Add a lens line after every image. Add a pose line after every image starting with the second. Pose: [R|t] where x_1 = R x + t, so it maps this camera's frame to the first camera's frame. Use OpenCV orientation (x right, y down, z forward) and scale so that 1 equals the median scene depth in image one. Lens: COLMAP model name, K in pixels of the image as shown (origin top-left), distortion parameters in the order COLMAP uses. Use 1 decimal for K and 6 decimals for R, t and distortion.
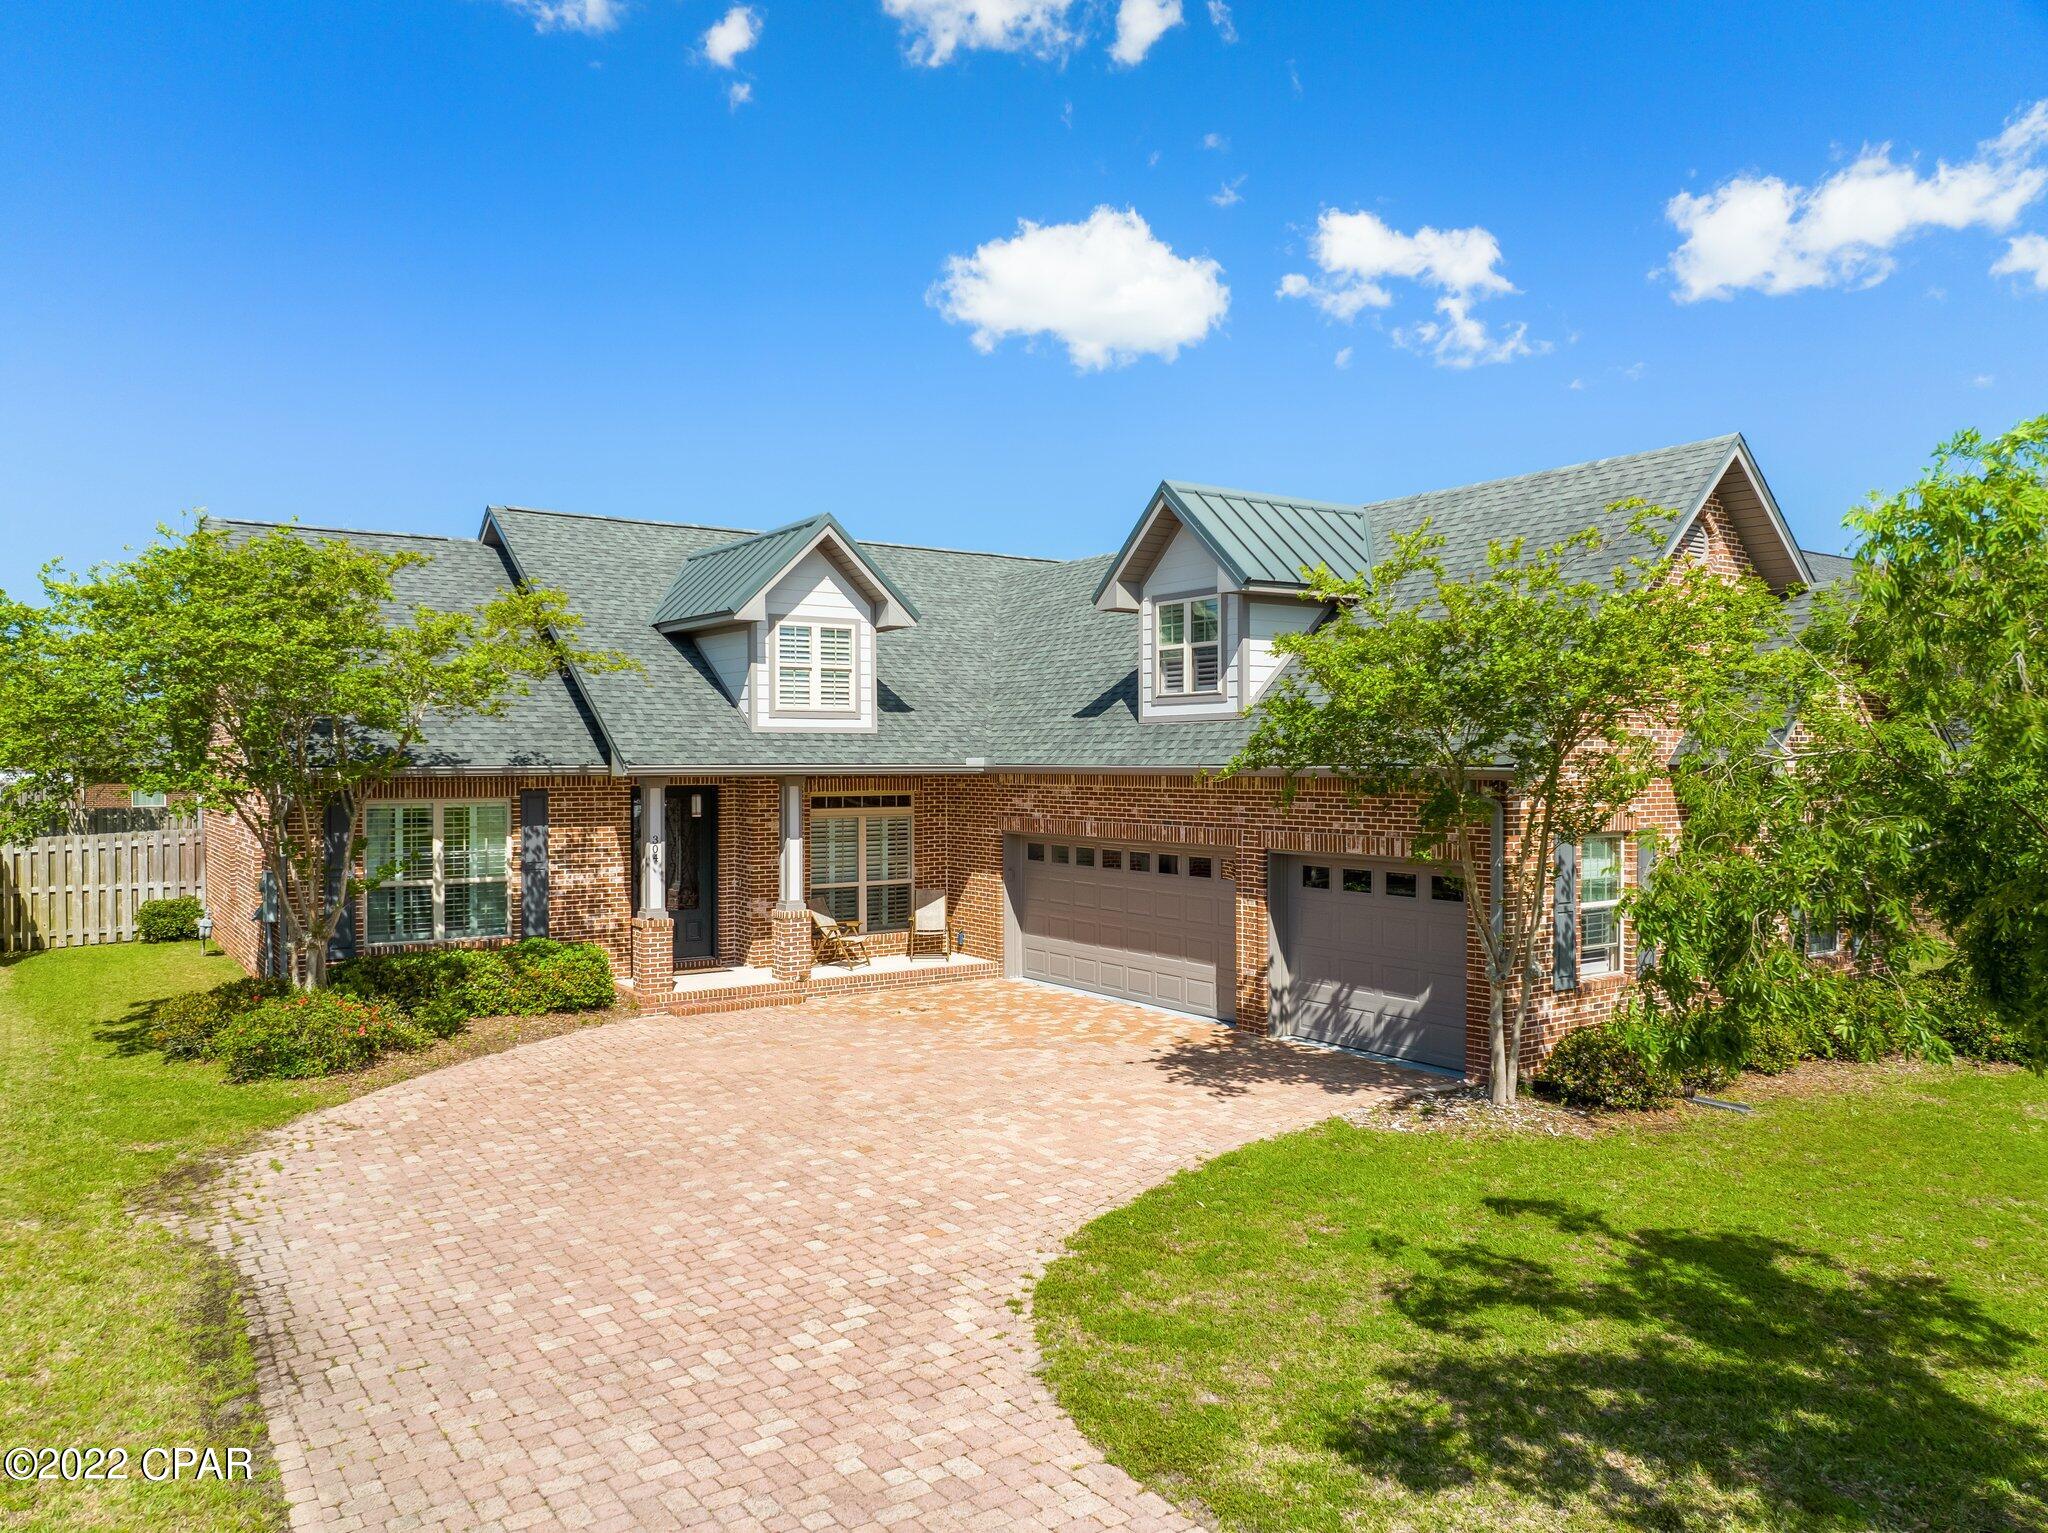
lens RADIAL K [[1431.6, 0, 1024.0], [0, 1431.6, 766.5], [0, 0, 1]] dist [-0.037598, 0.006257]
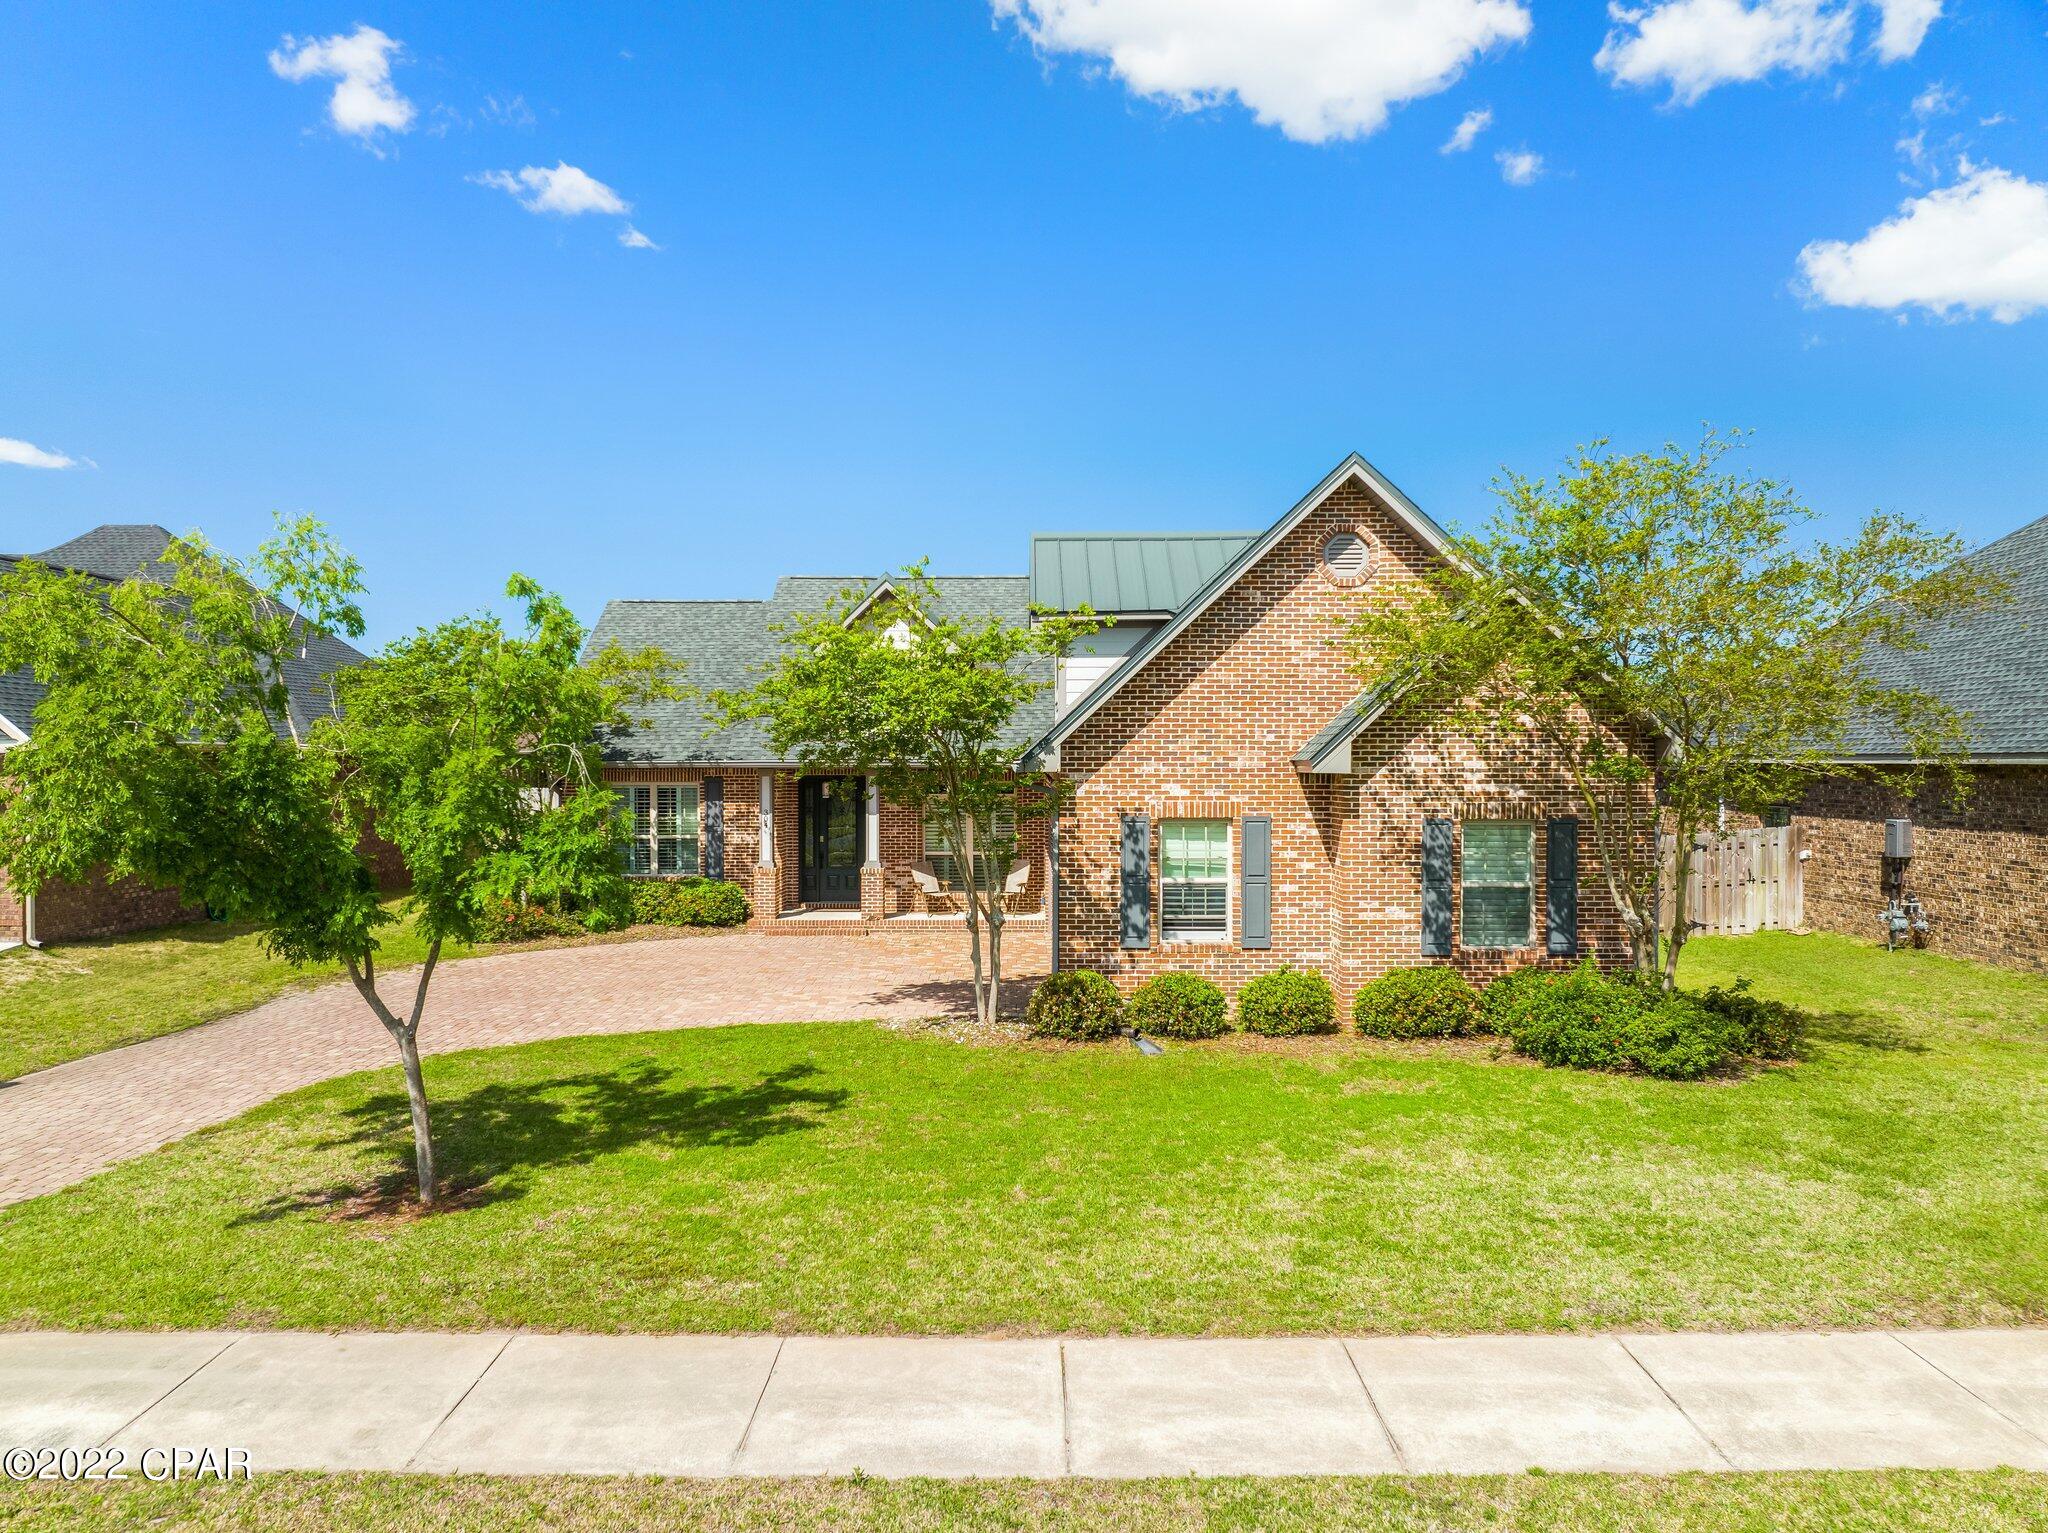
lens RADIAL K [[1460.5, 0, 1024.0], [0, 1460.5, 766.5], [0, 0, 1]] dist [0.003420, 0.001470]
pose [[0.817077, 0.004568, -0.576511, 0.800837], [-0.001394, 0.999981, 0.005948, -0.002501], [0.576527, -0.004056, 0.817068, -0.044519]]
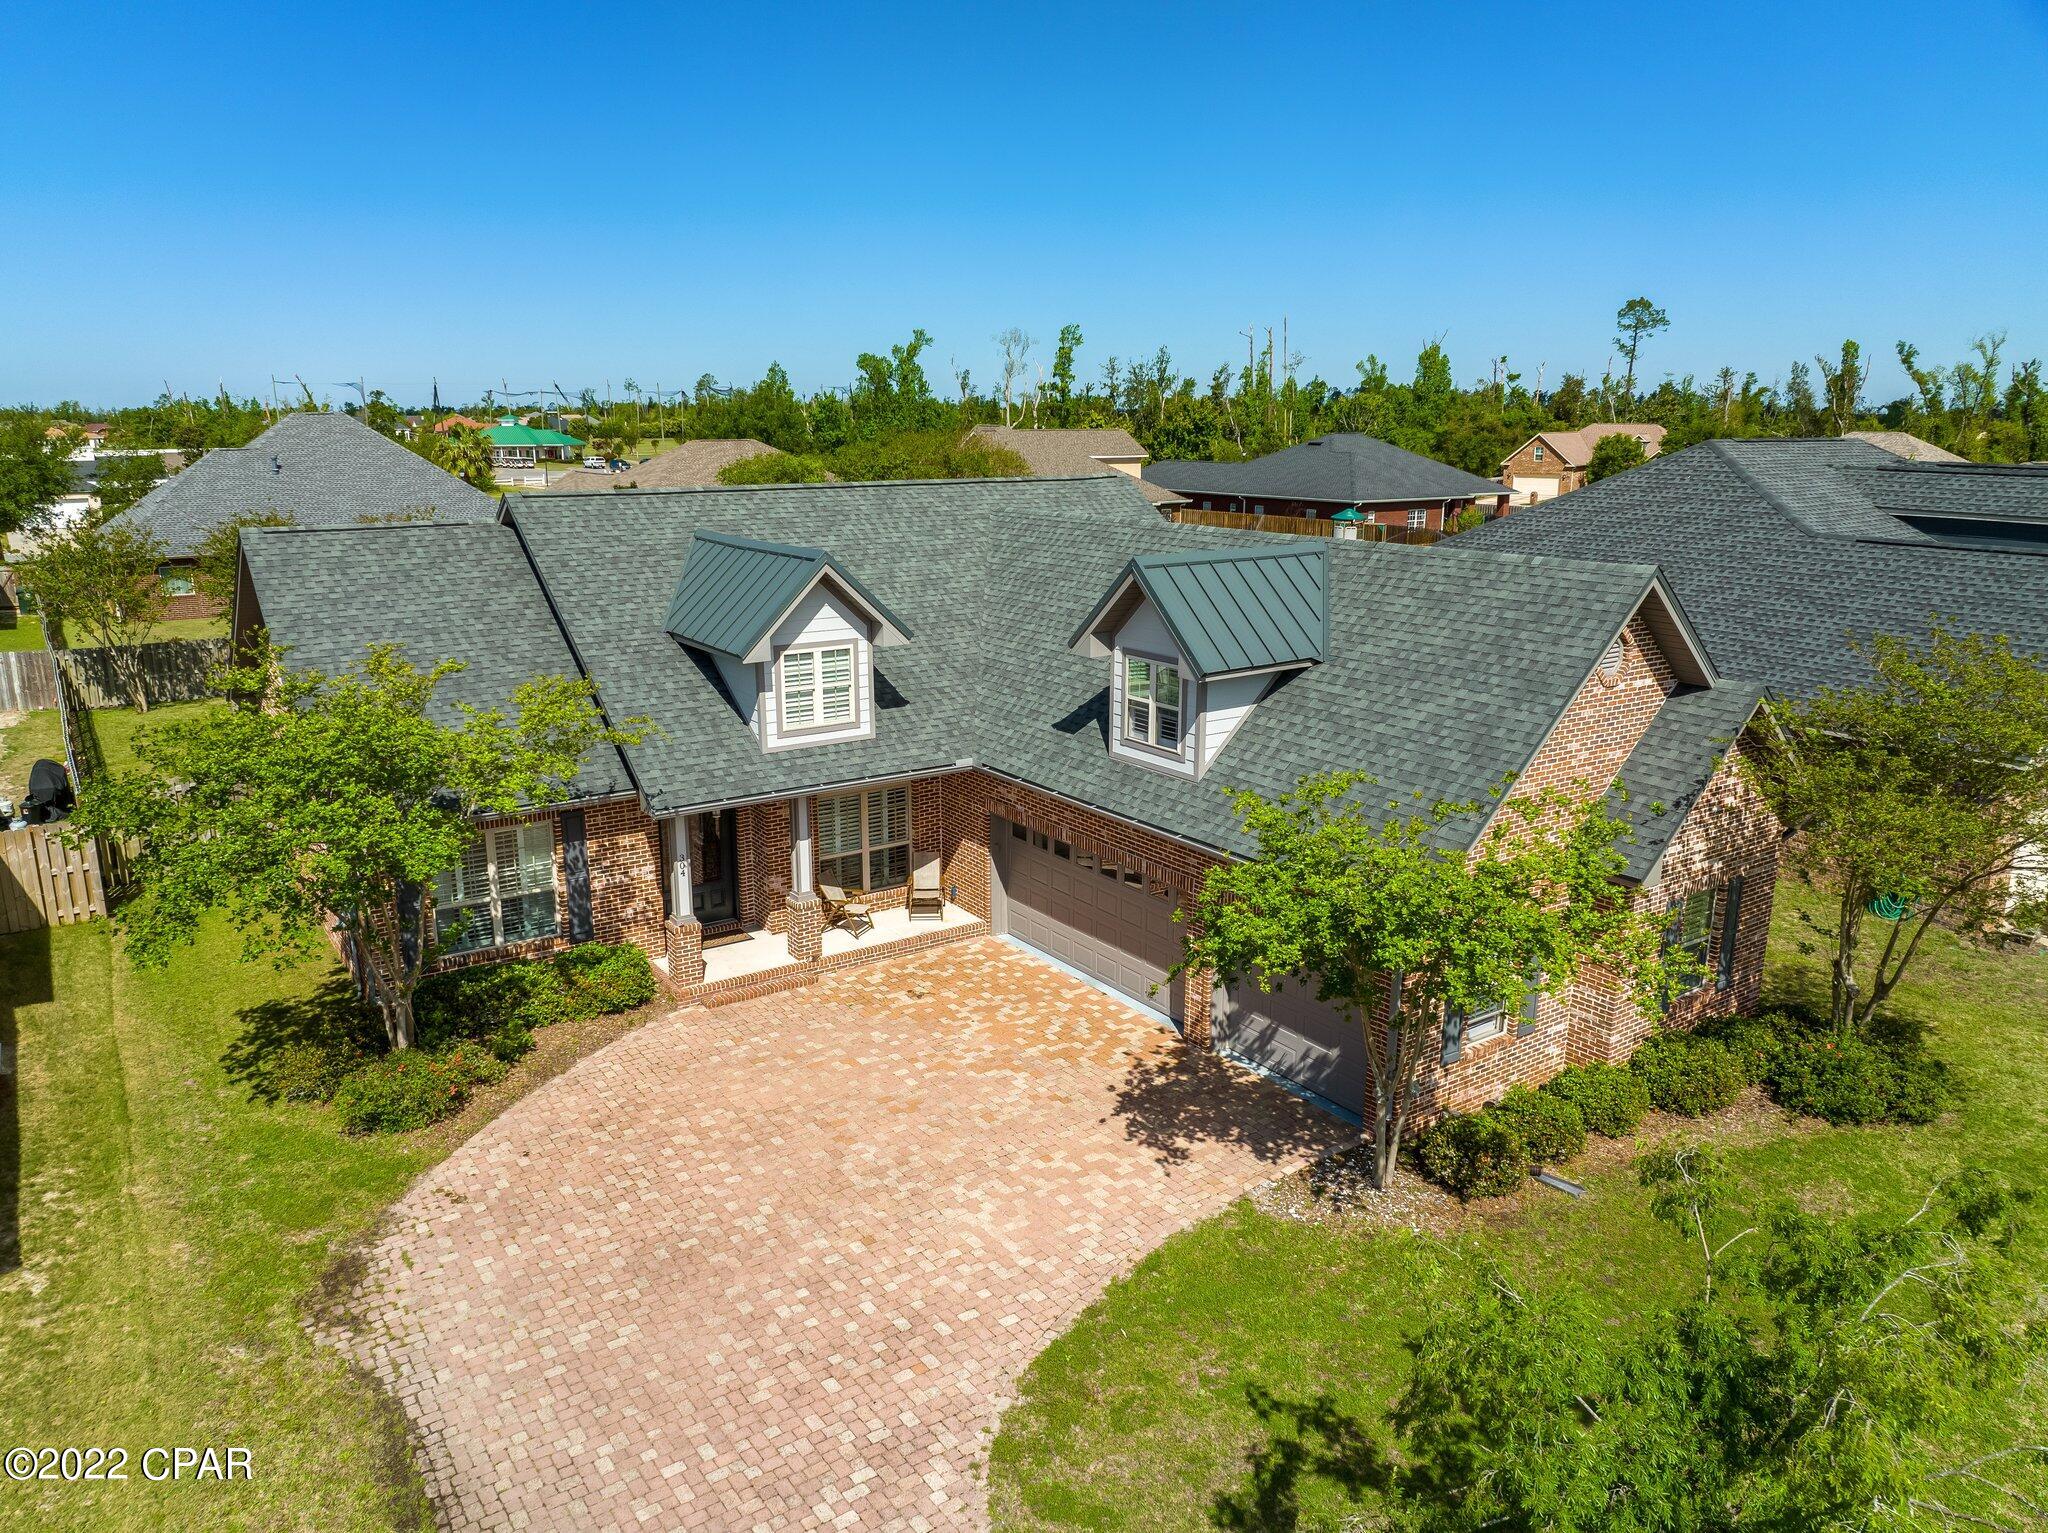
lens RADIAL K [[1424.2, 0, 1024.0], [0, 1424.2, 766.5], [0, 0, 1]] dist [-0.033436, -0.001702]
pose [[0.999962, 0.005527, -0.006701, 0.021939], [-0.003806, 0.972223, 0.234025, -0.288285], [0.007808, -0.233990, 0.972208, -0.082979]]
